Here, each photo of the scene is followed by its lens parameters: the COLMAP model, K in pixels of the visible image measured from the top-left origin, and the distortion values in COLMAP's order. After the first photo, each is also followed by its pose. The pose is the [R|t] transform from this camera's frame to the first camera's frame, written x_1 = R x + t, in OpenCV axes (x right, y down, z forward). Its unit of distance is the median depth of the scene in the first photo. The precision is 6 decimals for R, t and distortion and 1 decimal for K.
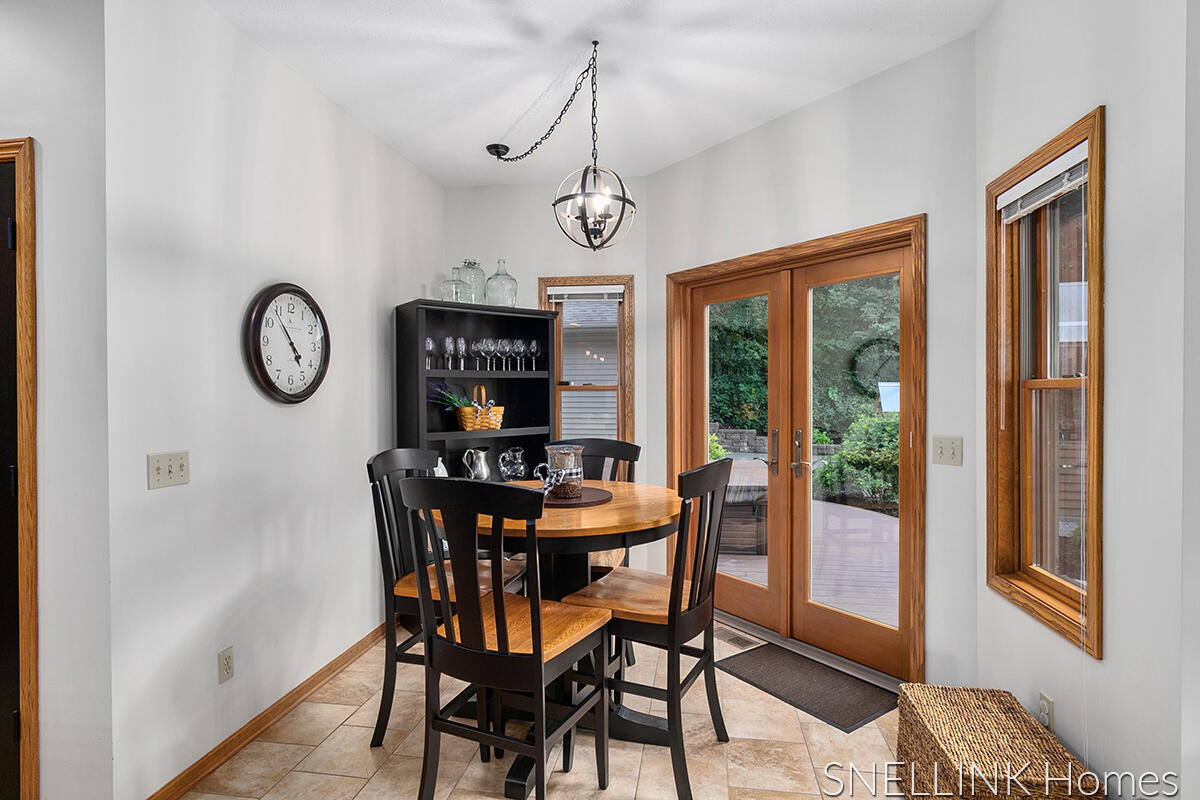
lens RADIAL K [[647.8, 0, 596.5], [0, 647.8, 397.9], [0, 0, 1]] dist [-0.003718, -0.000218]
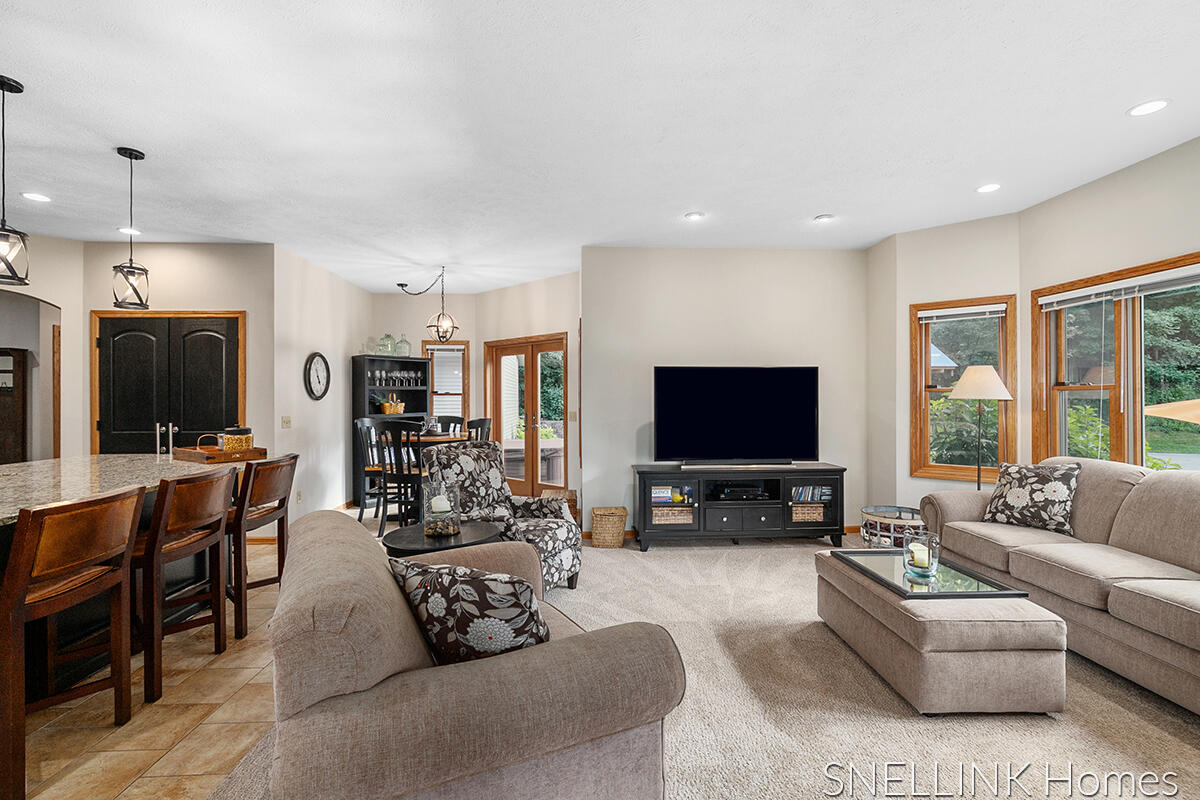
lens RADIAL K [[545.9, 0, 603.5], [0, 545.9, 400.6], [0, 0, 1]] dist [-0.013029, -0.000277]
pose [[0.973769, -0.000527, 0.227537, 0.087424], [0.002099, 0.999976, -0.006665, 0.019269], [-0.227528, 0.006968, 0.973747, -0.905726]]
